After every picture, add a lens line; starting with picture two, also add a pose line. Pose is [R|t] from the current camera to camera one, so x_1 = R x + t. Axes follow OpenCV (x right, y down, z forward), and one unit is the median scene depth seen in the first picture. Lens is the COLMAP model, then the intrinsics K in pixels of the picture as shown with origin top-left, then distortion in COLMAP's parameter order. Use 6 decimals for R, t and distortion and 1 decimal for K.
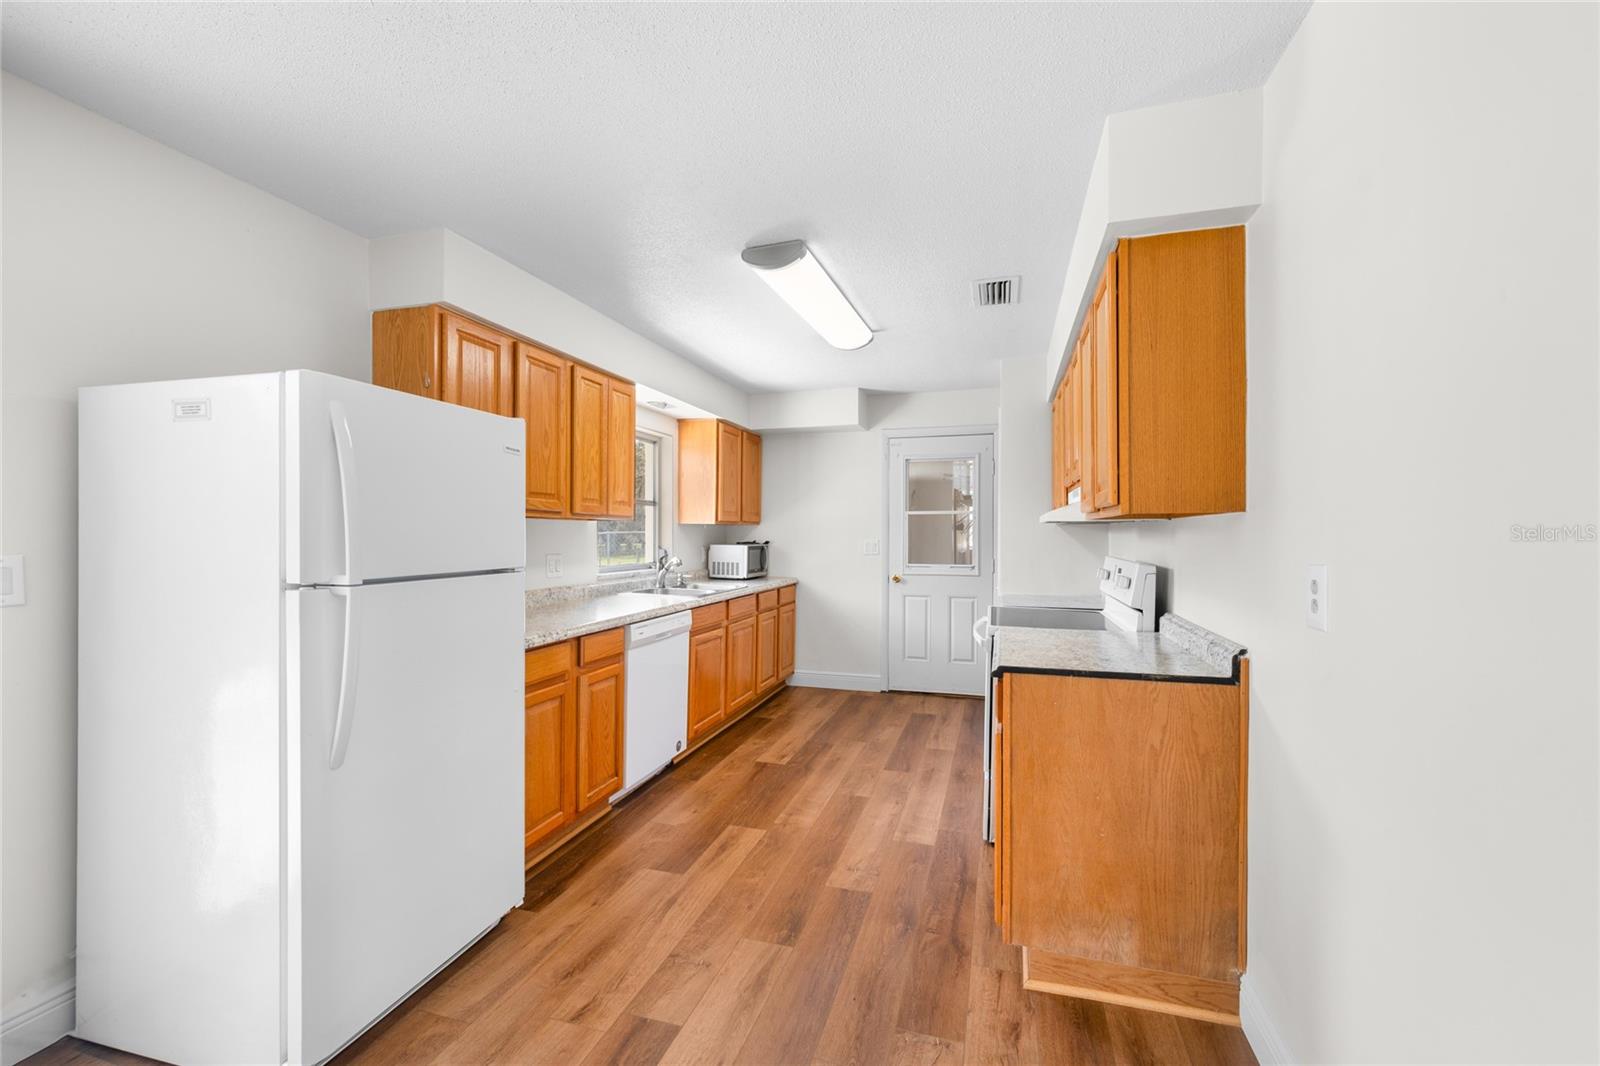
lens RADIAL K [[661.0, 0, 800.2], [0, 661.0, 534.3], [0, 0, 1]] dist [-0.002492, 0.000256]
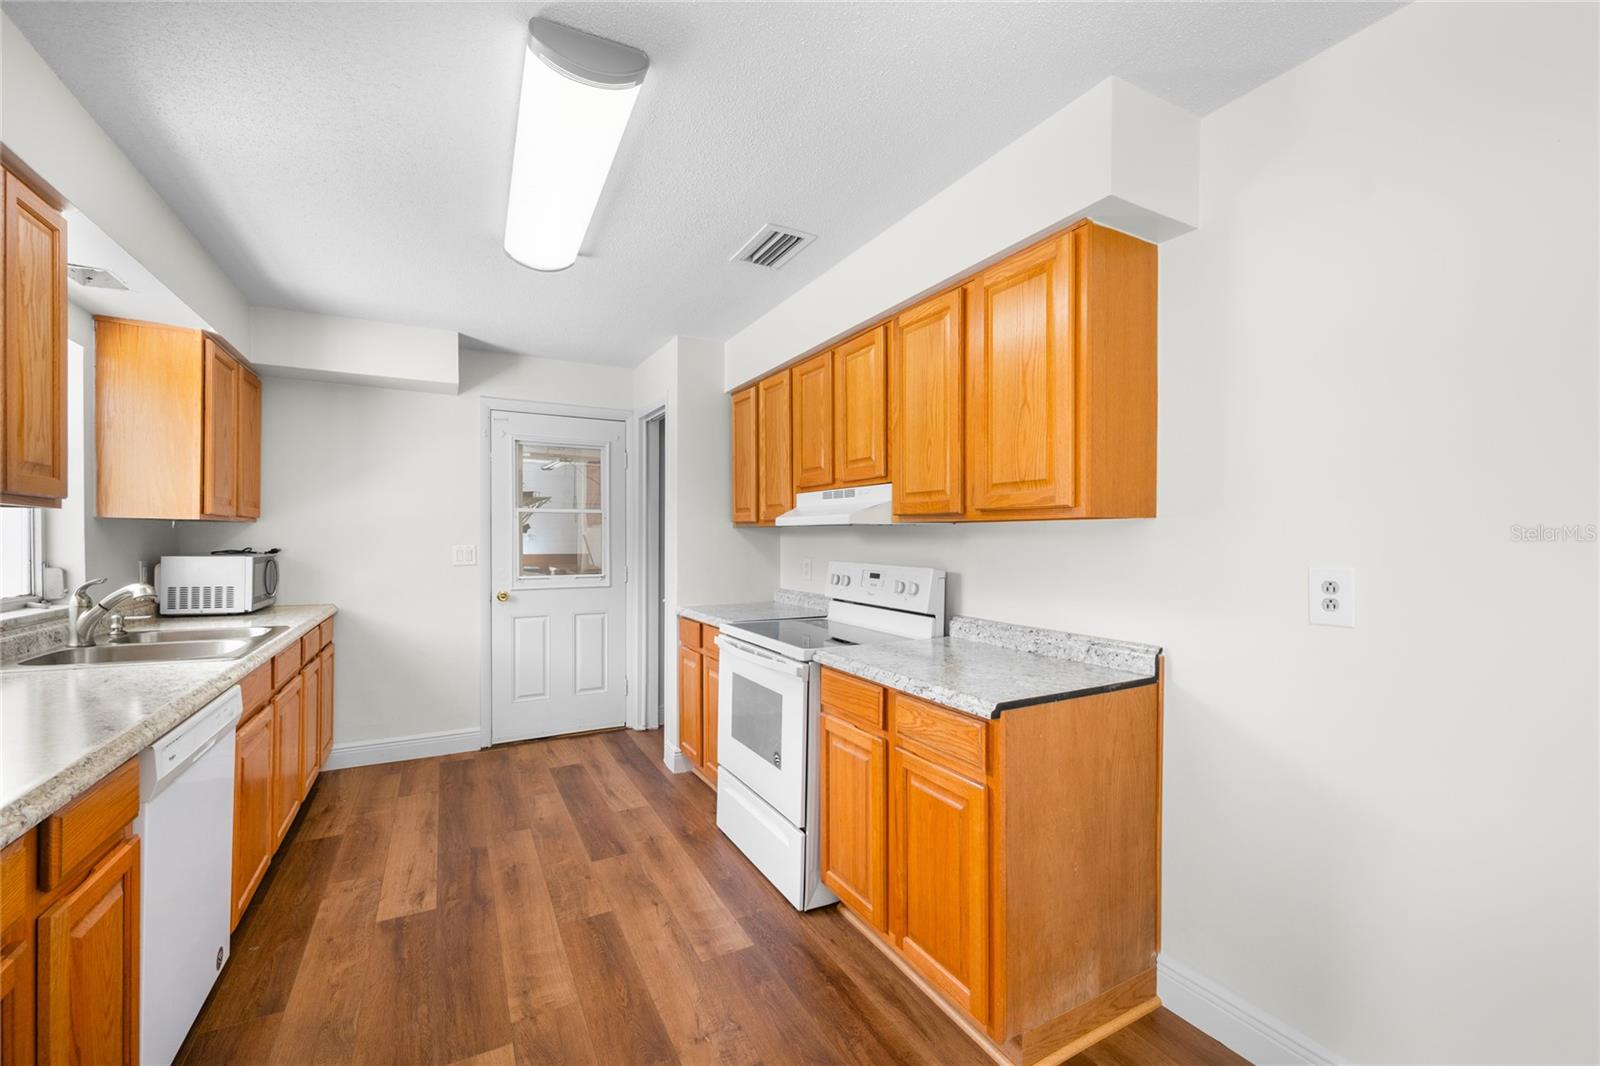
lens RADIAL K [[661.0, 0, 811.8], [0, 661.0, 542.1], [0, 0, 1]] dist [-0.002492, 0.000256]
pose [[0.692231, -0.004314, 0.721663, -0.225486], [-0.001260, 0.999973, 0.007186, -0.001049], [-0.721675, -0.005884, 0.692207, 0.318159]]
